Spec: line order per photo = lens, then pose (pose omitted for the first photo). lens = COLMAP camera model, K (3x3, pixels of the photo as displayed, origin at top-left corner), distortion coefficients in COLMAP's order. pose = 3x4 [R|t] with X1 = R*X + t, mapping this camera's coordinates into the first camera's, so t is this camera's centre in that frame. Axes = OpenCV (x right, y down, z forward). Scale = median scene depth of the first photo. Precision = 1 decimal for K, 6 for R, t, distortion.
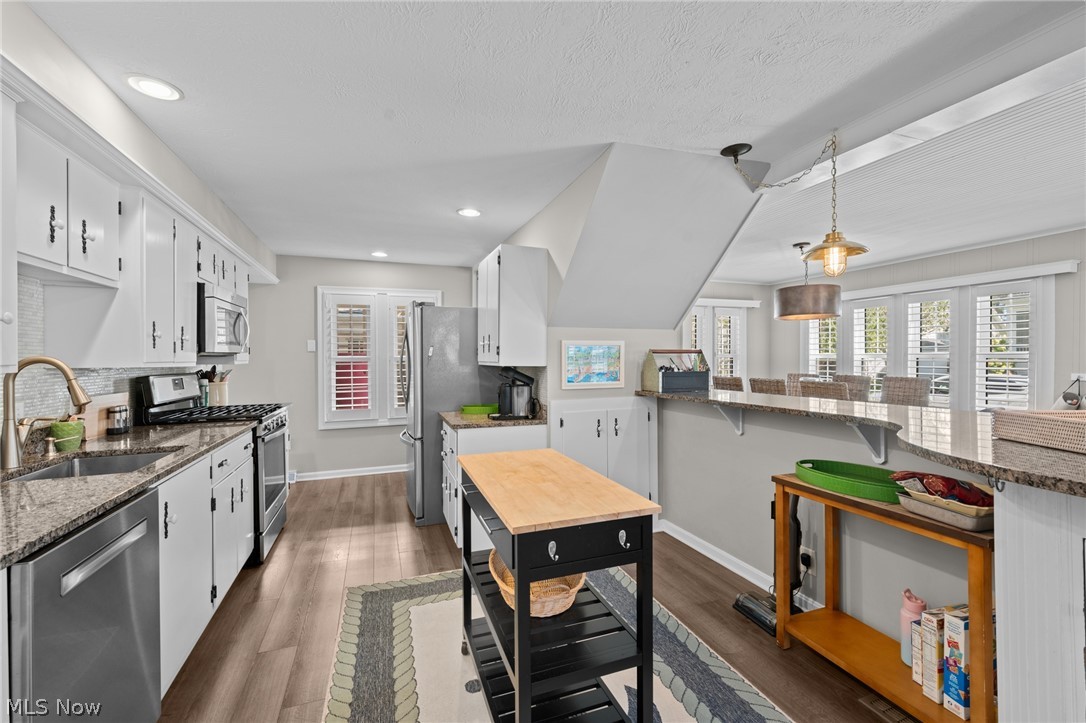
lens RADIAL K [[447.0, 0, 540.0], [0, 447.0, 358.5], [0, 0, 1]] dist [0.001126, 0.000302]
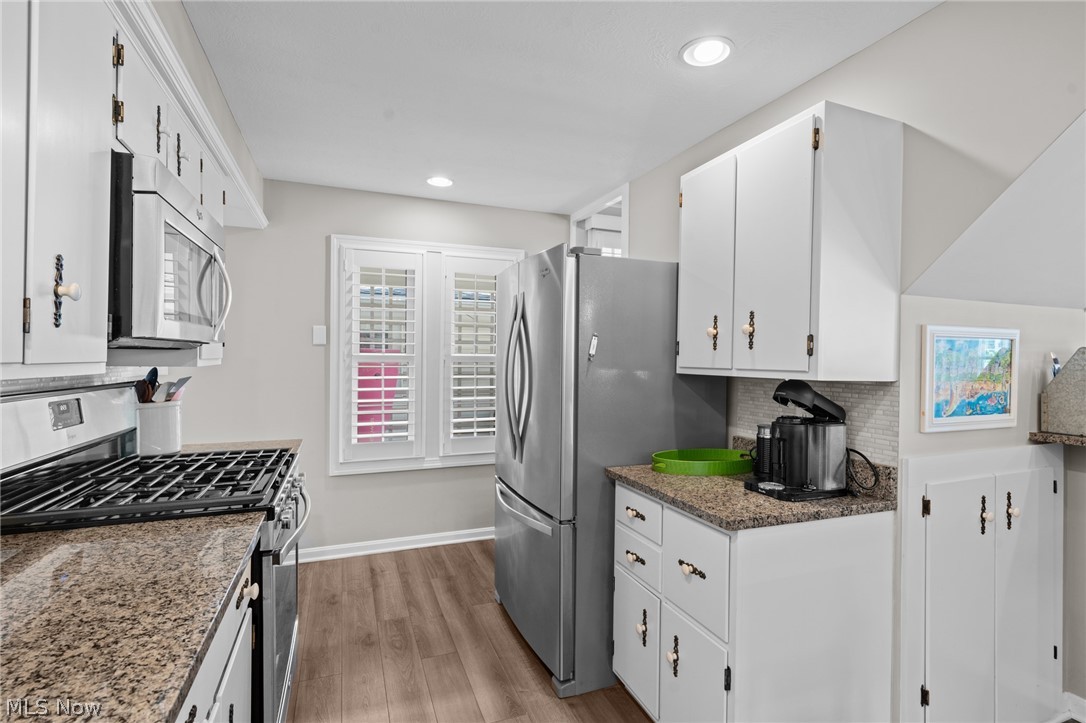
lens RADIAL K [[512.2, 0, 538.6], [0, 512.2, 358.8], [0, 0, 1]] dist [0.002474, -0.000257]
pose [[0.999800, 0.013897, 0.014393, -0.349476], [-0.013877, 0.999903, -0.001507, 0.000154], [-0.014413, 0.001307, 0.999895, 0.478483]]
